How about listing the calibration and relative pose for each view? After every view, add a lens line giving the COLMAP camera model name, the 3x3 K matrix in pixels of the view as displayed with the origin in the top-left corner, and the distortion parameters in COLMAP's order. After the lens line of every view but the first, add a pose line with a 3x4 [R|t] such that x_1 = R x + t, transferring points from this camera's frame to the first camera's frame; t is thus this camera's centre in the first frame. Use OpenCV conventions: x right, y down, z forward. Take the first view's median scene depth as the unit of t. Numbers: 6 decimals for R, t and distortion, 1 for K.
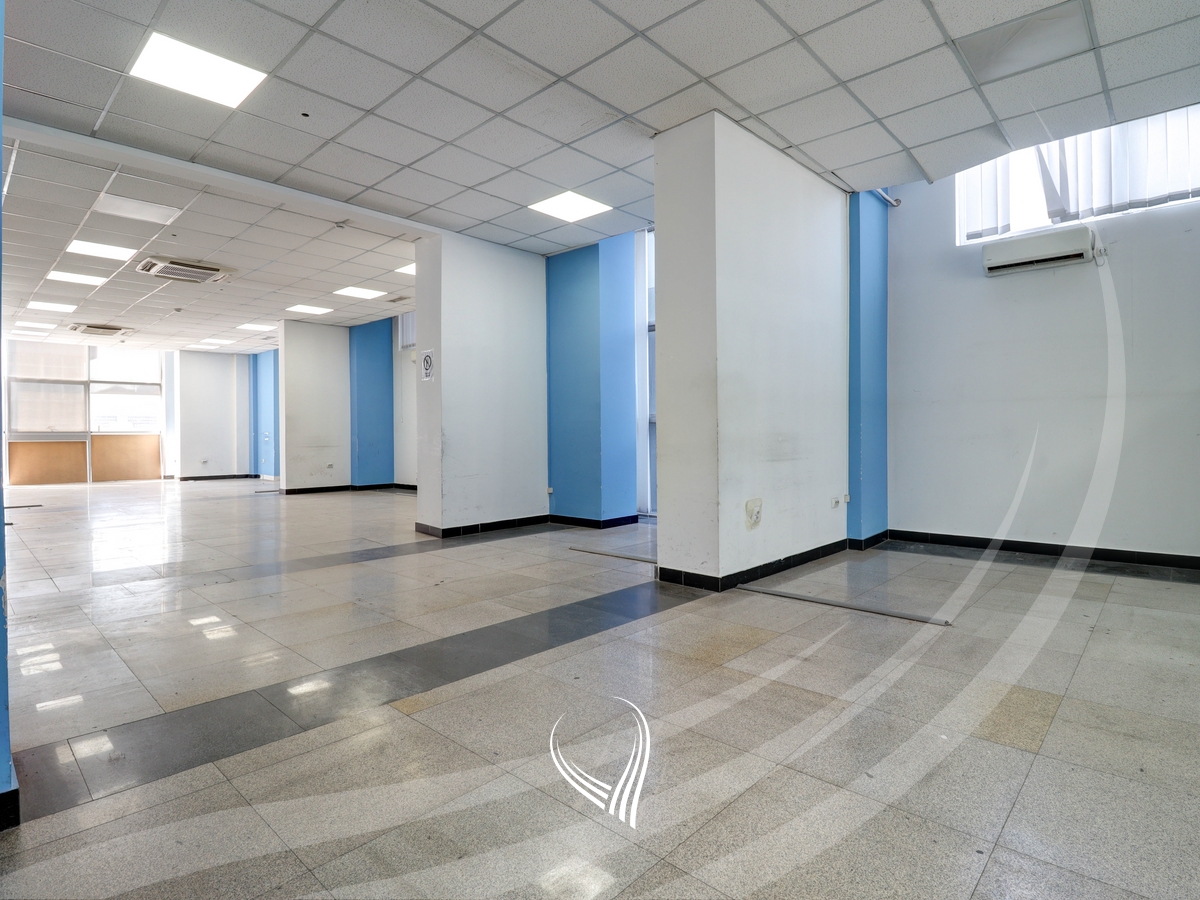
lens RADIAL K [[628.8, 0, 616.0], [0, 628.8, 437.0], [0, 0, 1]] dist [-0.007510, -0.007464]
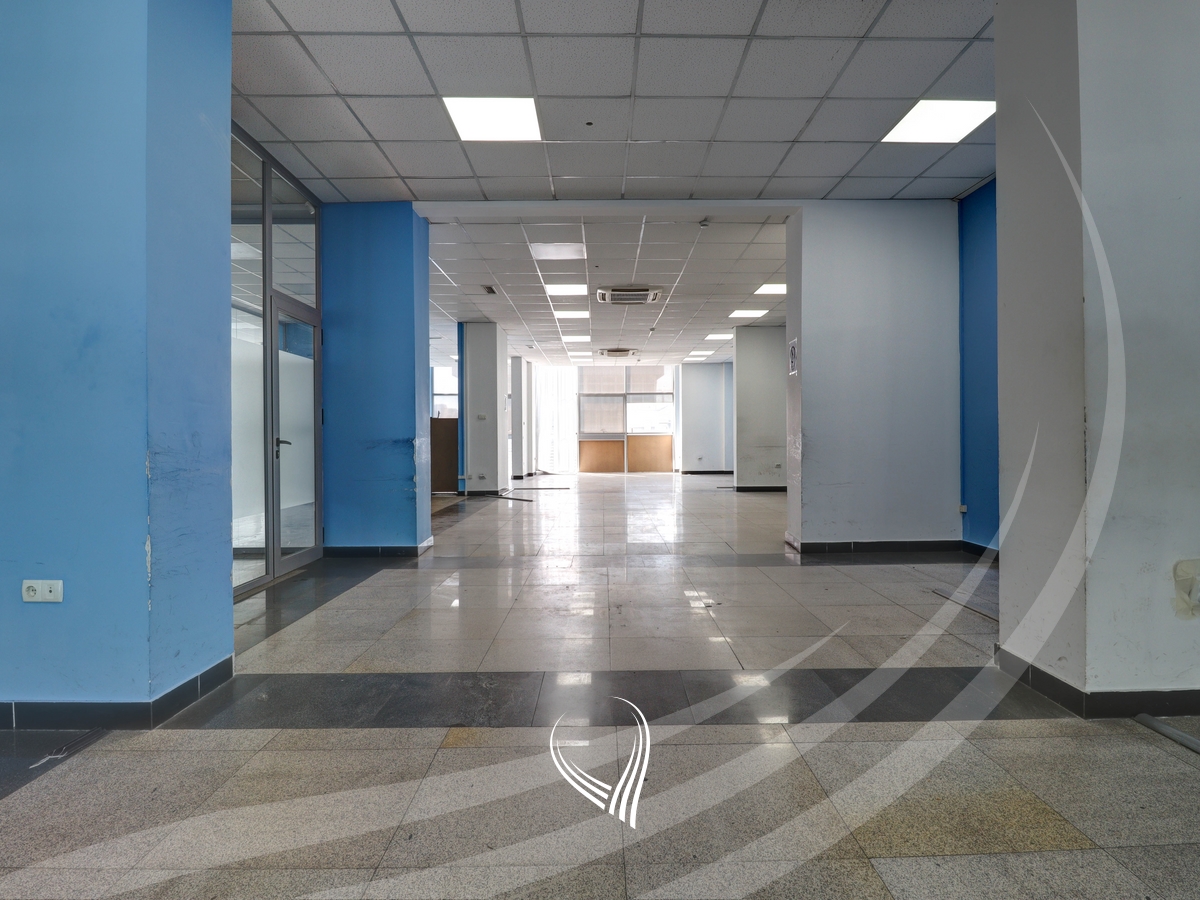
lens RADIAL K [[628.8, 0, 603.2], [0, 628.8, 447.6], [0, 0, 1]] dist [-0.007510, -0.007464]
pose [[0.683356, 0.012448, -0.729979, 0.090782], [0.000633, 0.999844, 0.017643, -0.001412], [0.730085, -0.012519, 0.683242, 0.103343]]
